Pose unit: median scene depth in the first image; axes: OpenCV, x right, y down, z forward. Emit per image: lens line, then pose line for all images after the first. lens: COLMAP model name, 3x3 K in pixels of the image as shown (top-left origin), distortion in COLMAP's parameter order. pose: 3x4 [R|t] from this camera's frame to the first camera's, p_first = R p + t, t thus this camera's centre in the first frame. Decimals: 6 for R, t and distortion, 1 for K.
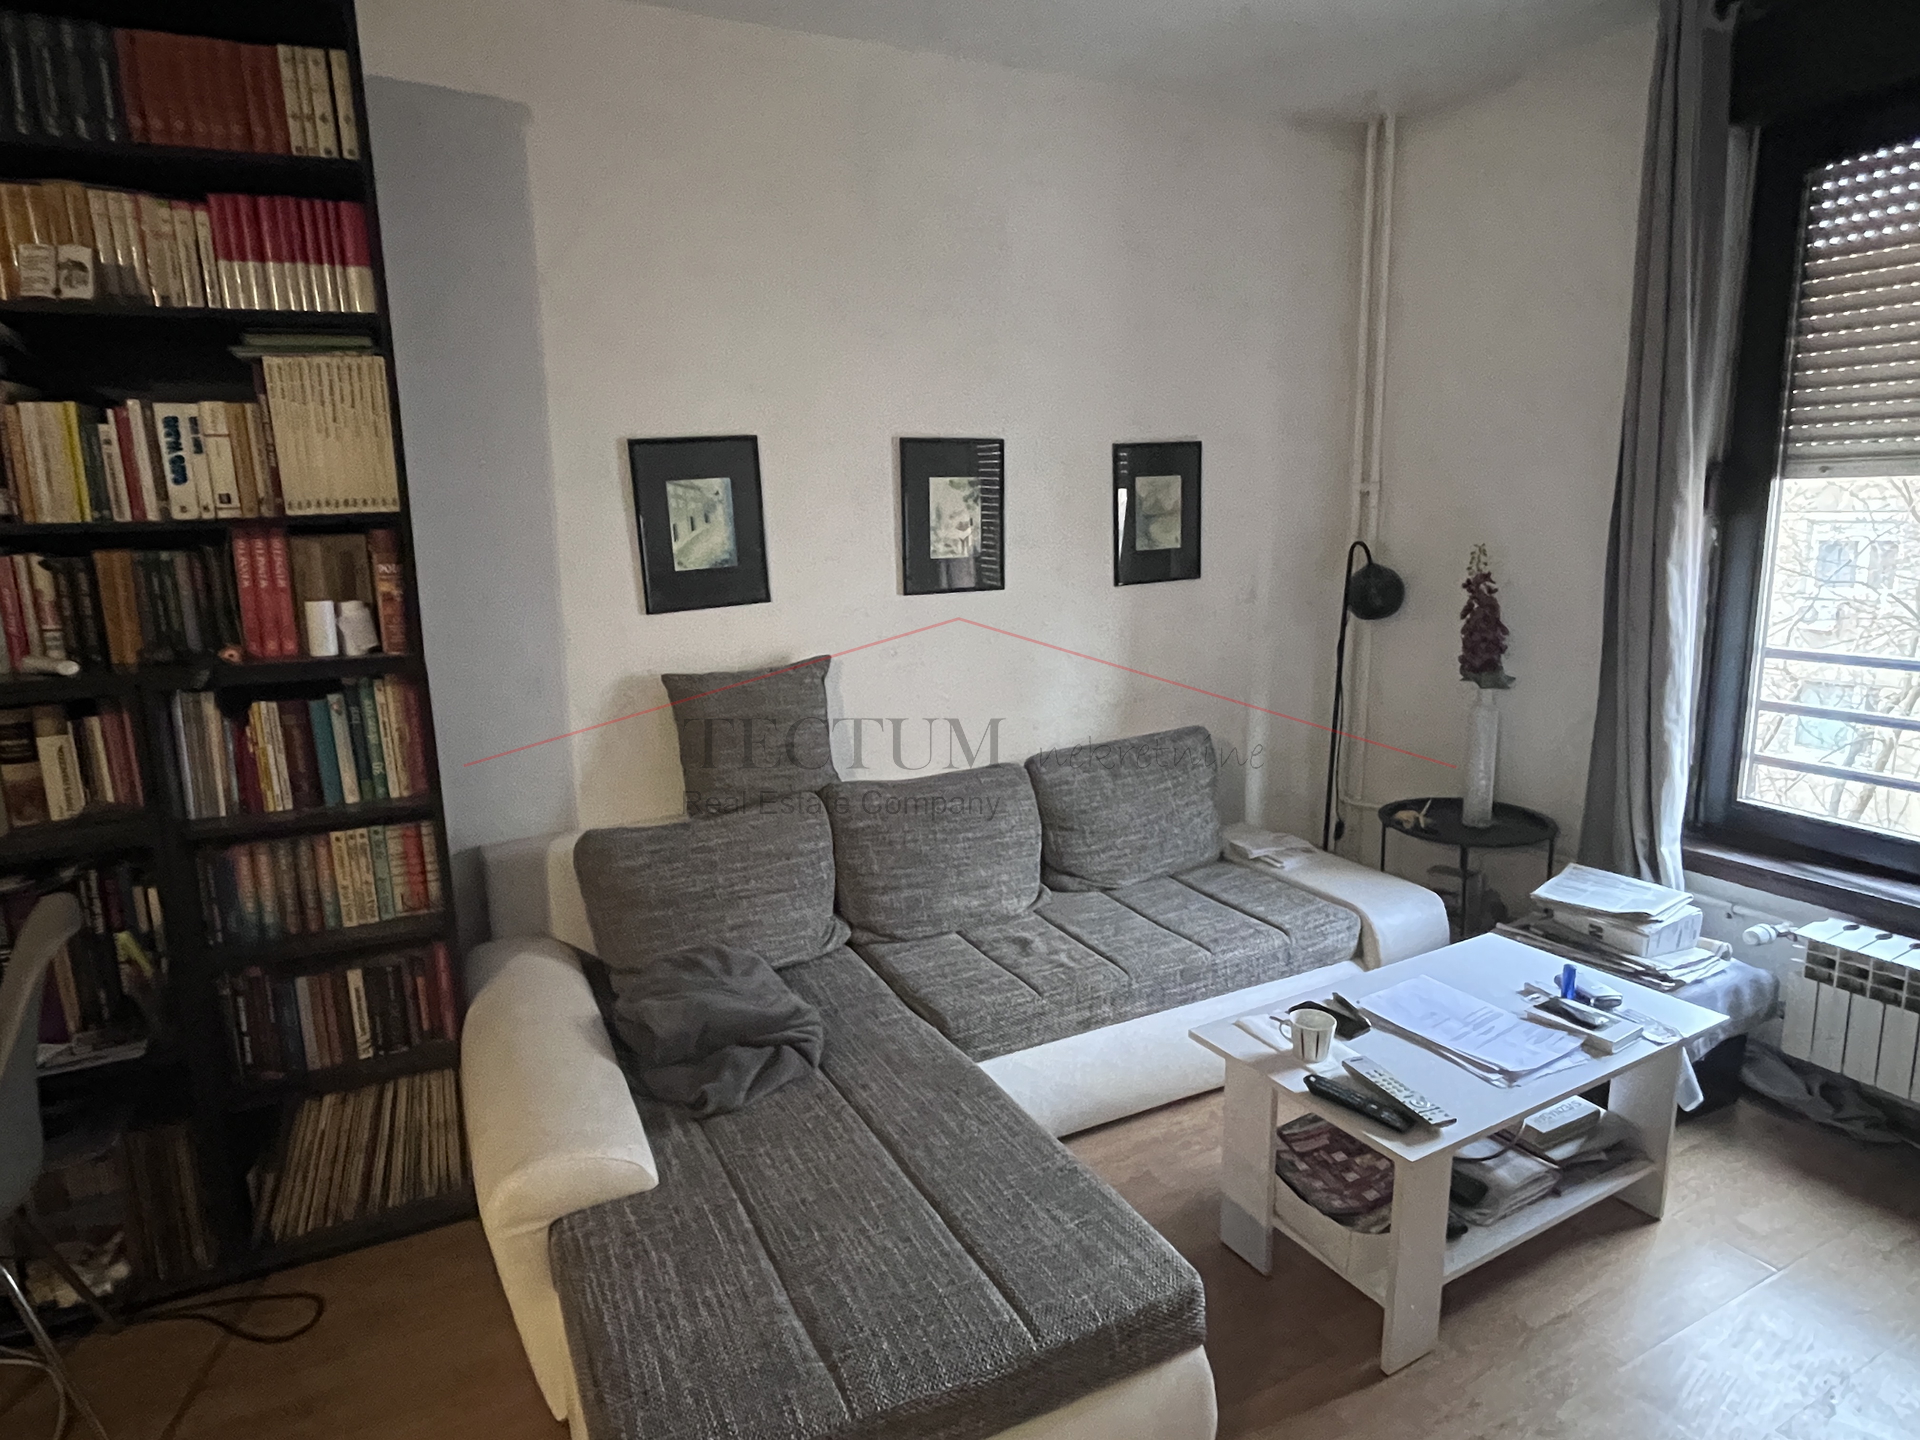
lens RADIAL K [[1118.4, 0, 960.0], [0, 1118.4, 720.0], [0, 0, 1]] dist [0.003272, 0.000319]
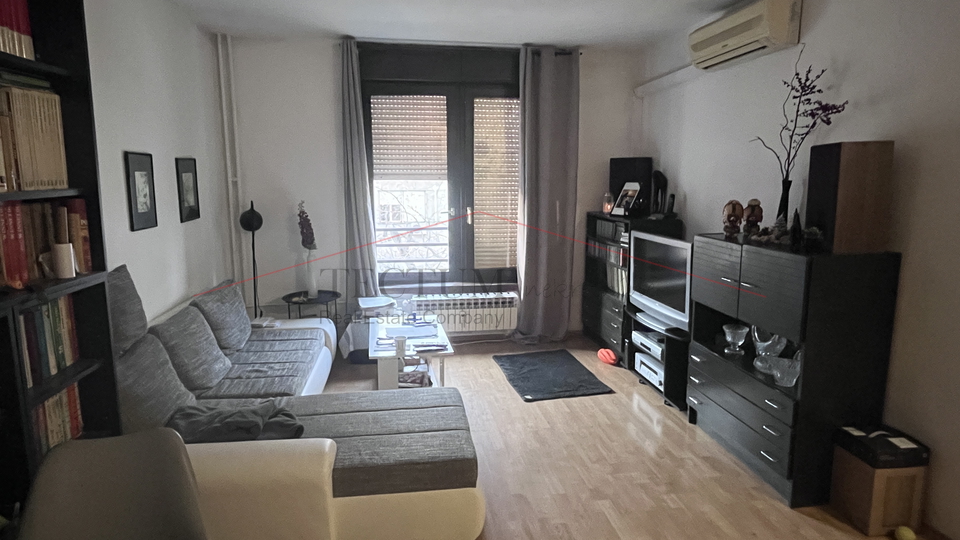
lens RADIAL K [[567.2, 0, 480.0], [0, 567.2, 270.0], [0, 0, 1]] dist [0.047258, 0.000027]
pose [[0.311837, -0.135173, 0.940471, -0.904526], [0.177323, 0.980717, 0.082161, -0.023883], [-0.933442, 0.141146, 0.329793, 0.130683]]
